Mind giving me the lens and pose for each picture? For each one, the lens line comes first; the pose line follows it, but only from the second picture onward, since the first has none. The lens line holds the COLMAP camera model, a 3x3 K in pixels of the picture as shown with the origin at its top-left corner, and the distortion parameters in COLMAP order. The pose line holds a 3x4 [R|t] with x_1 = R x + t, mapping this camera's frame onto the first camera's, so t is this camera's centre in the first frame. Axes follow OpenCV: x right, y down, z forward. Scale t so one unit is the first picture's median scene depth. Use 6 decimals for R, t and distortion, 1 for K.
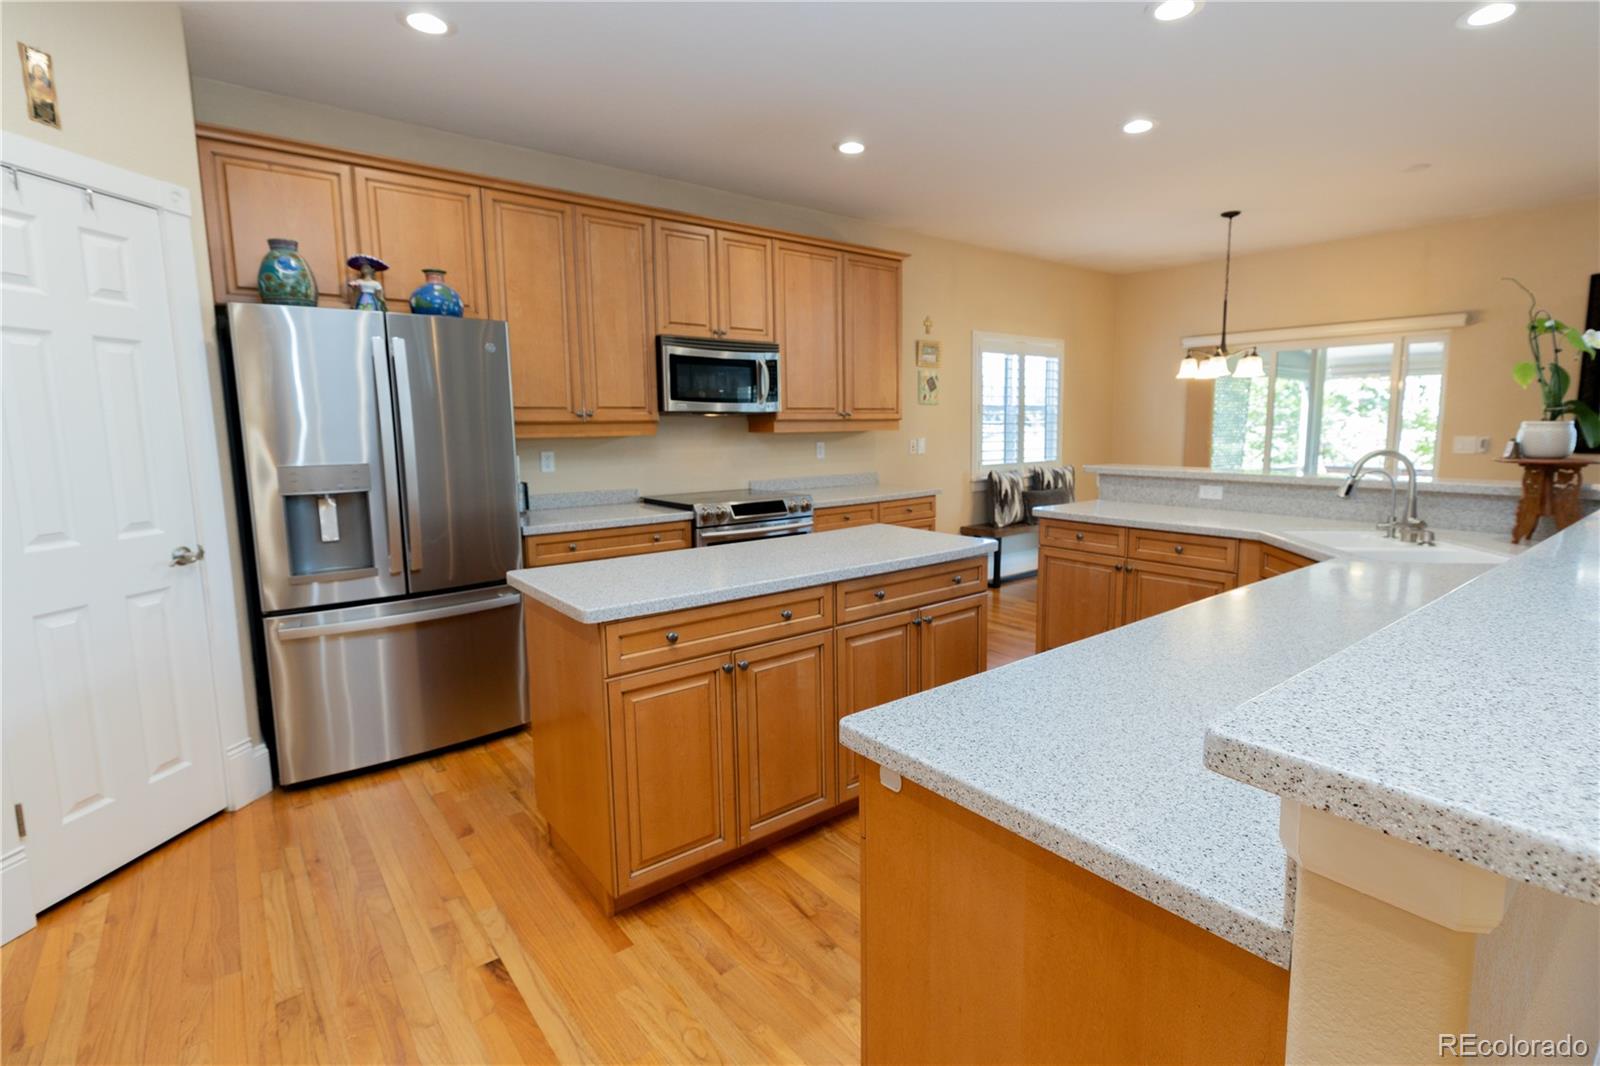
lens RADIAL K [[750.5, 0, 830.8], [0, 750.5, 521.3], [0, 0, 1]] dist [0.002170, -0.000261]
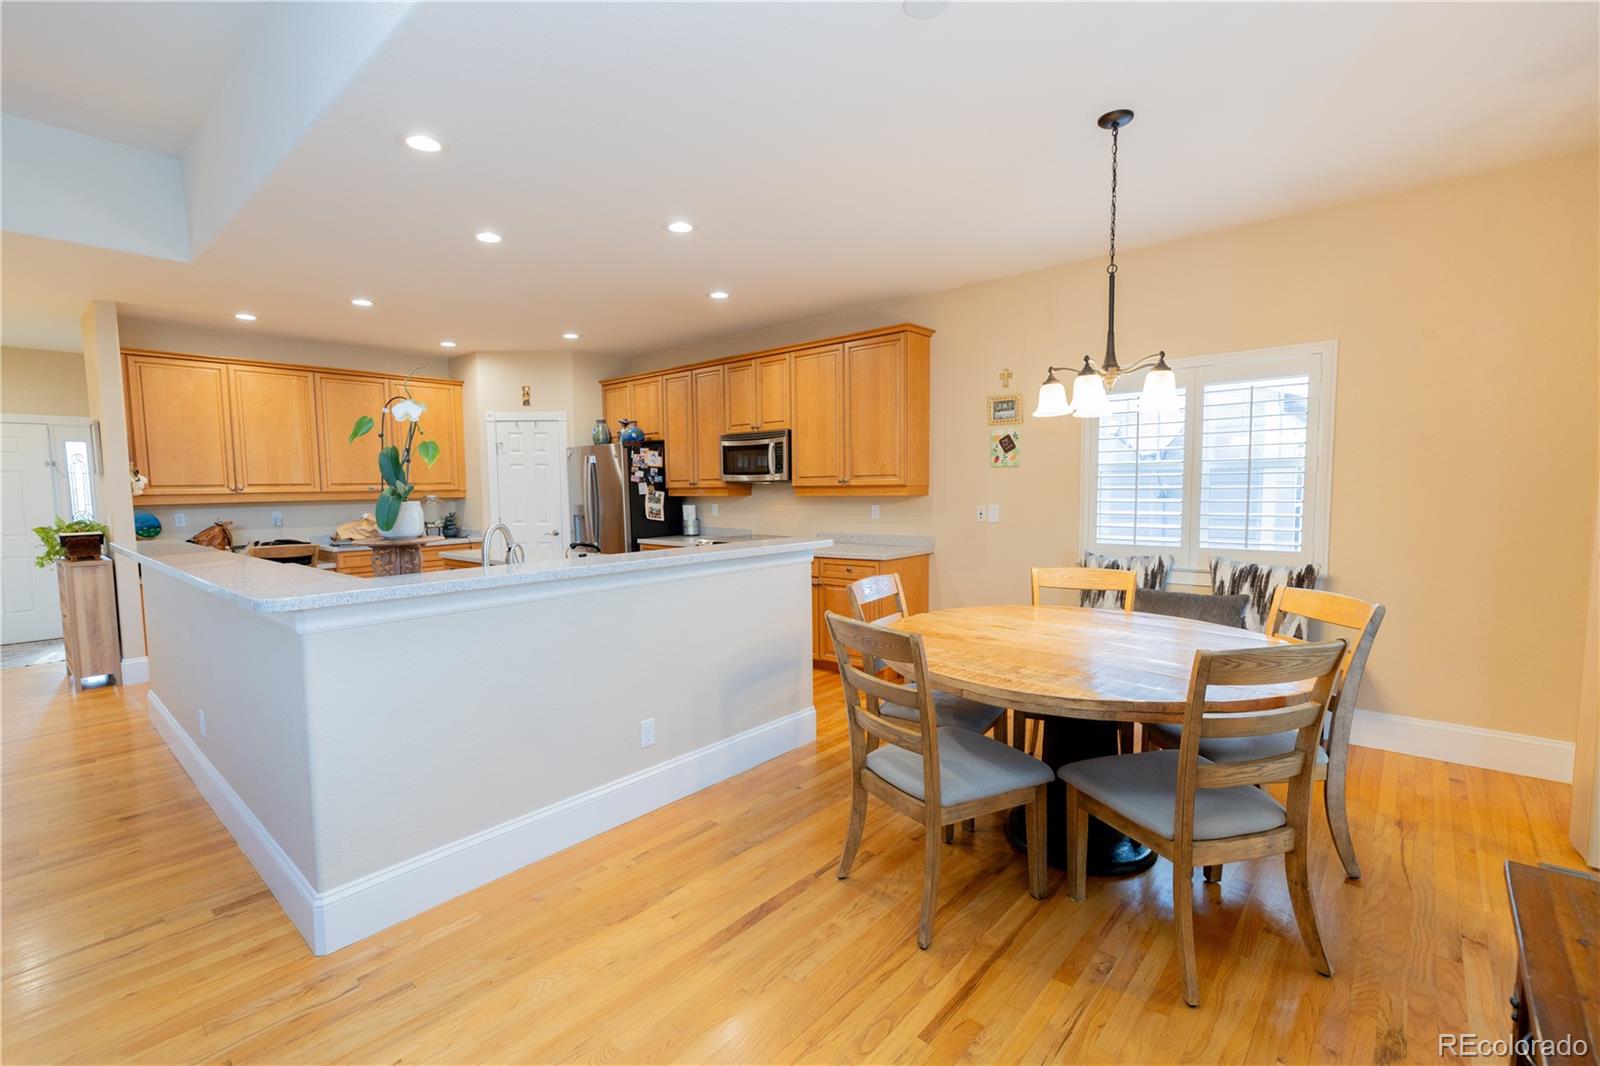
lens RADIAL K [[711.9, 0, 789.5], [0, 711.9, 540.4], [0, 0, 1]] dist [0.006929, 0.000180]
pose [[0.161860, 0.082809, -0.983333, 1.127576], [-0.119055, 0.990833, 0.063843, -0.115766], [0.979606, 0.106737, 0.170235, 0.763904]]
